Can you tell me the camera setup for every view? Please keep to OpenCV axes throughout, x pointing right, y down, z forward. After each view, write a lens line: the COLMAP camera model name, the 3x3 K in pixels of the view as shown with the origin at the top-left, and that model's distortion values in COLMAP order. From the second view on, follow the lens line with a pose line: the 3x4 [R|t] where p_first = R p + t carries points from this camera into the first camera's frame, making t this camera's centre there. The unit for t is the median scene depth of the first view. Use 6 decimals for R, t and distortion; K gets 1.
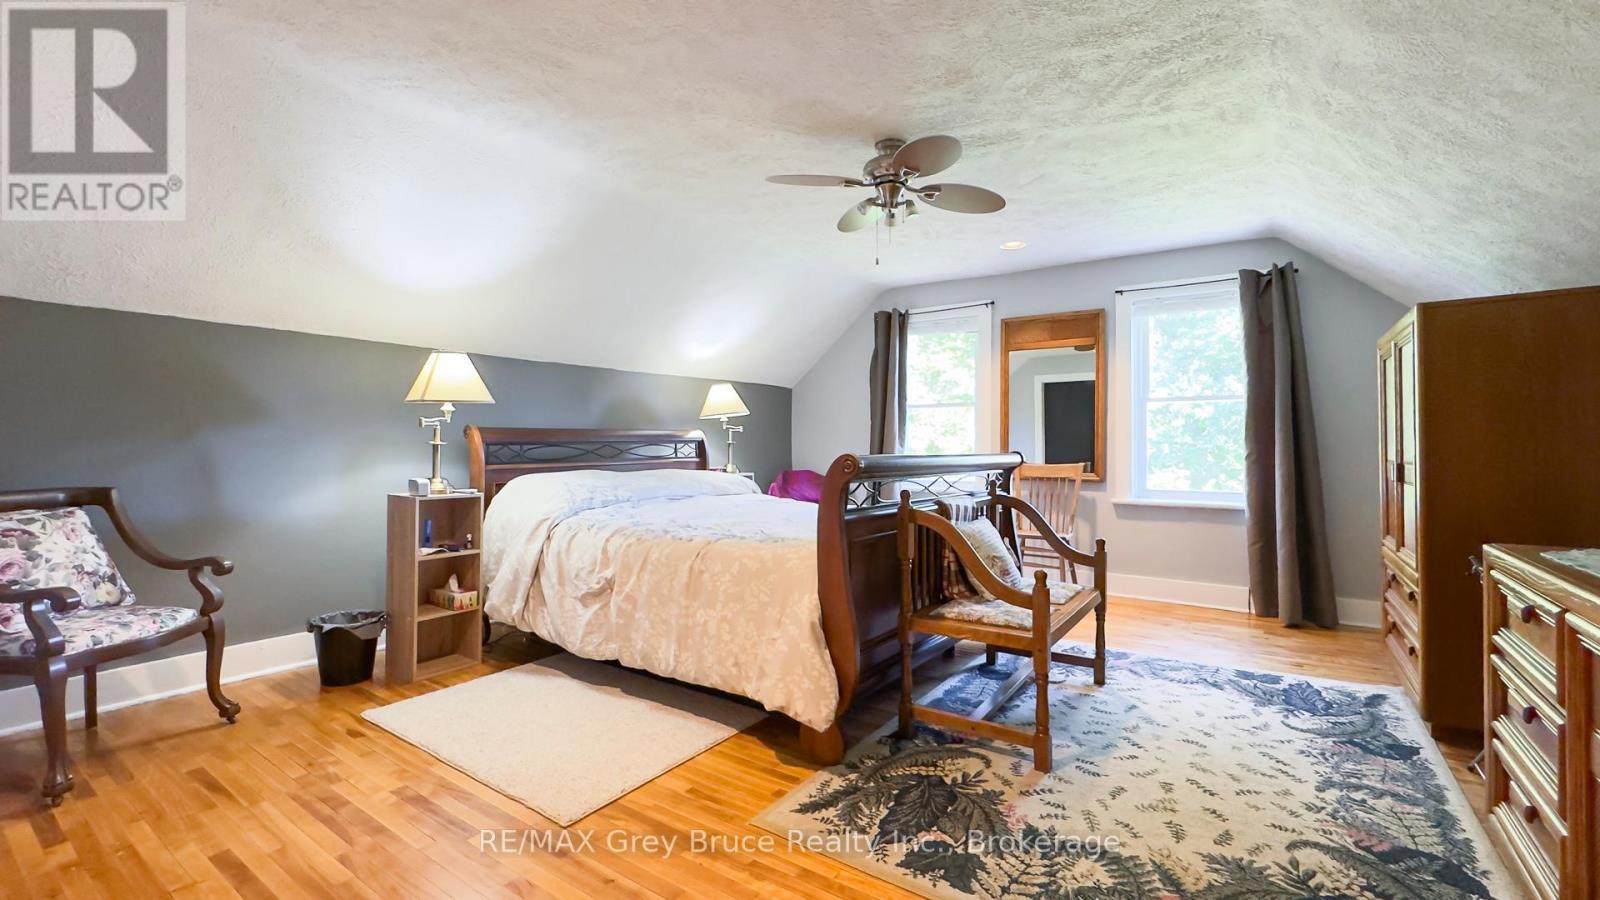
lens RADIAL K [[646.4, 0, 773.7], [0, 646.4, 444.7], [0, 0, 1]] dist [0.000632, 0.000335]
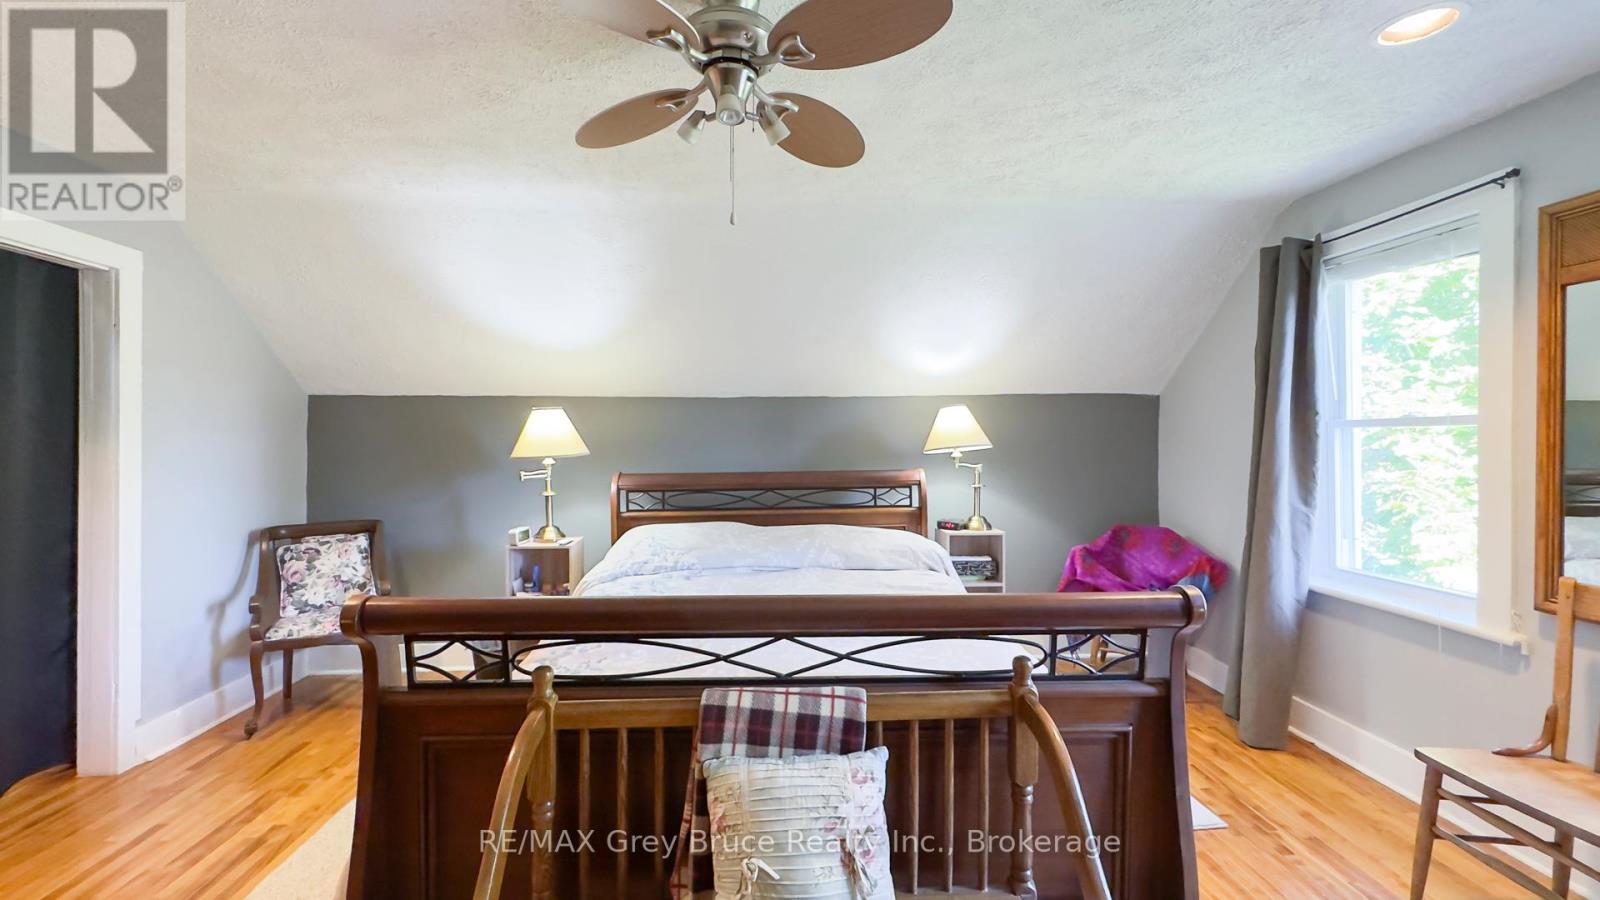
lens RADIAL K [[646.4, 0, 801.0], [0, 646.4, 447.1], [0, 0, 1]] dist [0.000632, 0.000335]
pose [[0.646109, 0.002993, -0.763239, 0.880840], [0.007503, 0.999919, 0.010273, -0.136996], [0.763208, -0.012364, 0.646034, 0.976799]]
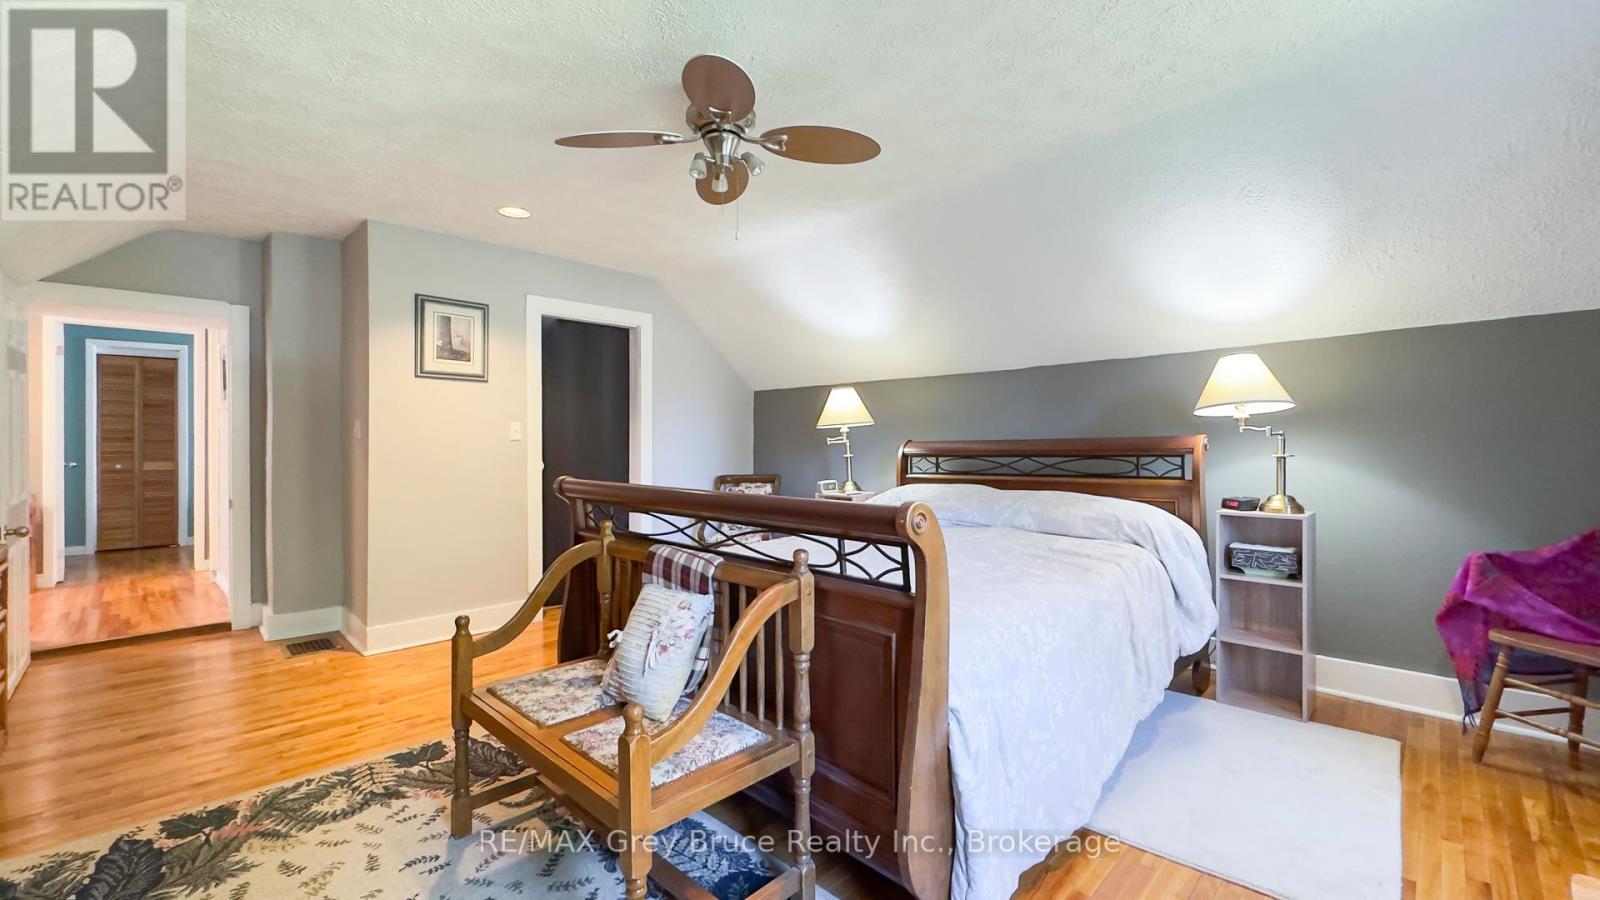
lens RADIAL K [[646.4, 0, 804.6], [0, 646.4, 441.7], [0, 0, 1]] dist [0.000632, 0.000335]
pose [[-0.115335, 0.001069, -0.993326, 1.320240], [0.014268, 0.999898, -0.000581, -0.051170], [0.993224, -0.014240, -0.115339, 1.657713]]
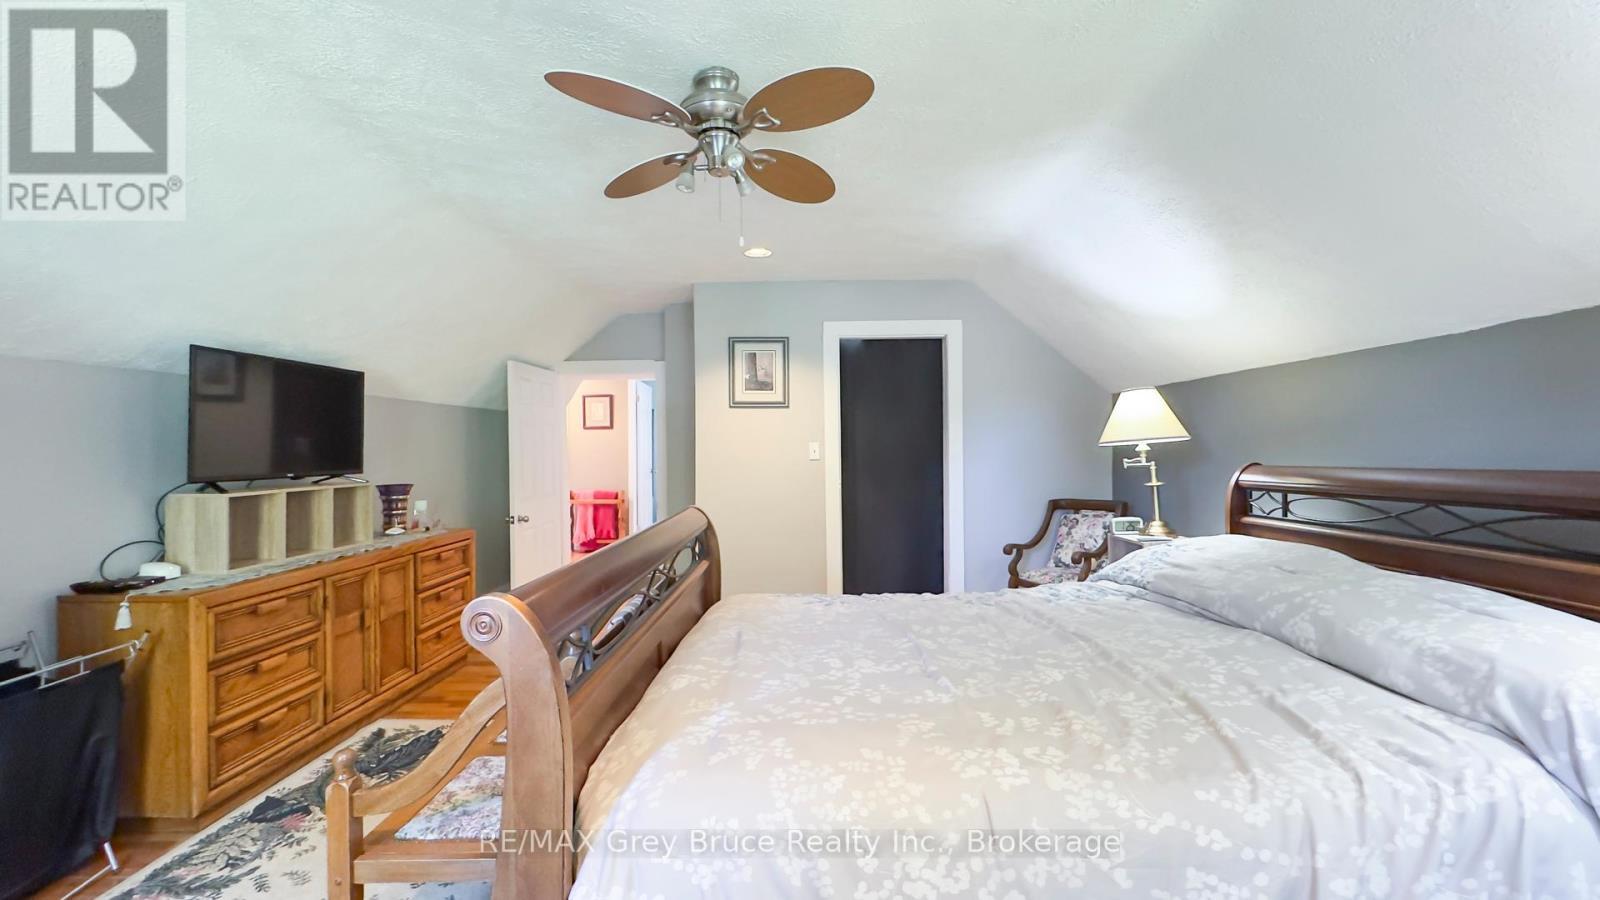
lens RADIAL K [[646.4, 0, 807.7], [0, 646.4, 449.3], [0, 0, 1]] dist [0.000632, 0.000335]
pose [[-0.784719, 0.012678, -0.619722, 0.747367], [0.021898, 0.999734, -0.007277, -0.092067], [0.619465, -0.019281, -0.784787, 2.235353]]
